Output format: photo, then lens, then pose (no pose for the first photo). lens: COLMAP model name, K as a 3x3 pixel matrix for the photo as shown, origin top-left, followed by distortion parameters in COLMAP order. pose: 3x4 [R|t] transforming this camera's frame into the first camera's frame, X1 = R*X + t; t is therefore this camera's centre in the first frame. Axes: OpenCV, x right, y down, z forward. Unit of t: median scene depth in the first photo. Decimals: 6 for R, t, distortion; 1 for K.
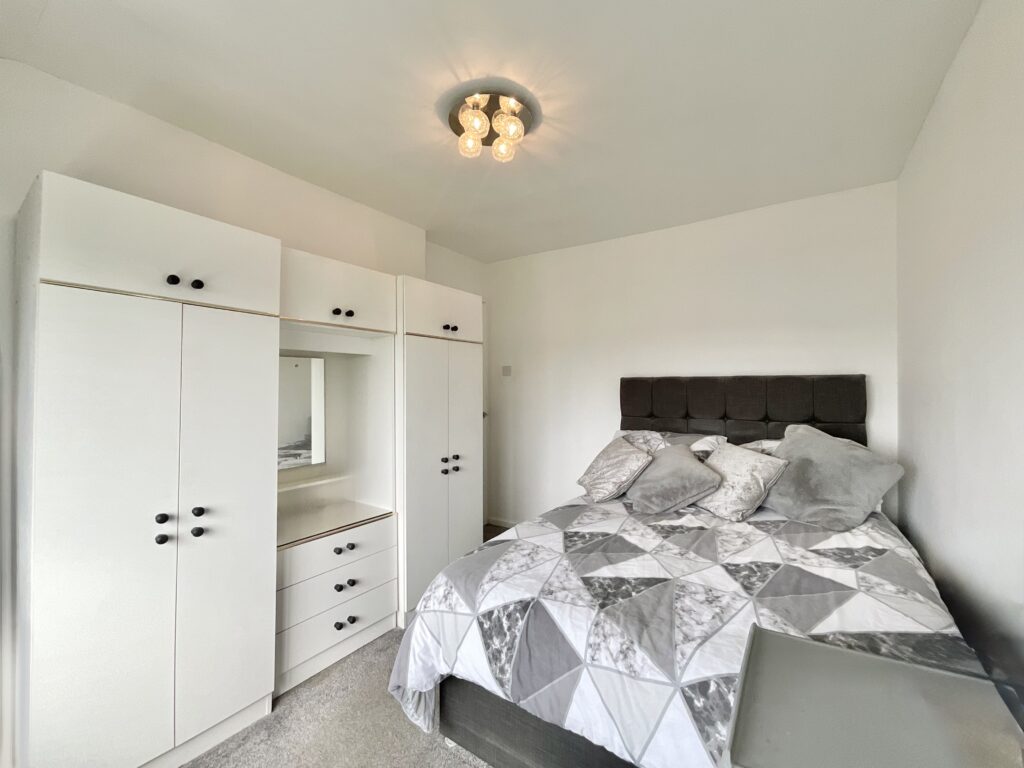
lens RADIAL K [[416.3, 0, 511.2], [0, 416.3, 382.6], [0, 0, 1]] dist [0.002026, -0.000054]
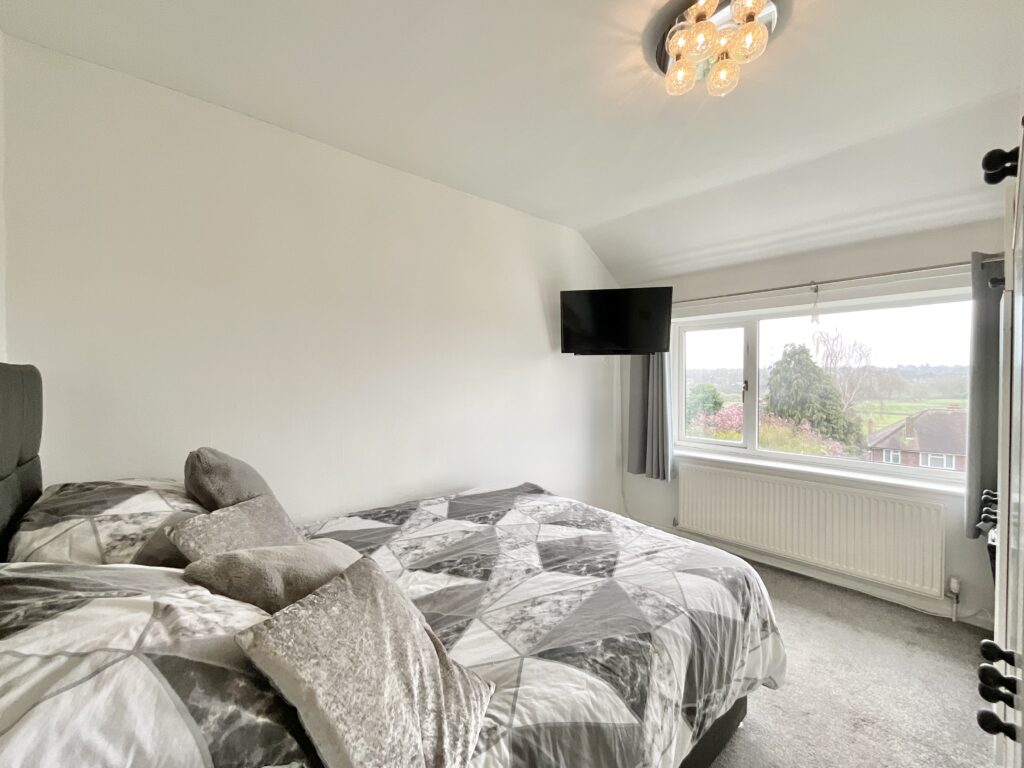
lens RADIAL K [[416.3, 0, 512.8], [0, 416.3, 382.9], [0, 0, 1]] dist [0.002026, -0.000054]
pose [[-0.969152, 0.001864, 0.246455, 0.124010], [0.004363, 0.999944, 0.009595, 0.000266], [-0.246424, 0.010374, -0.969107, 1.942545]]
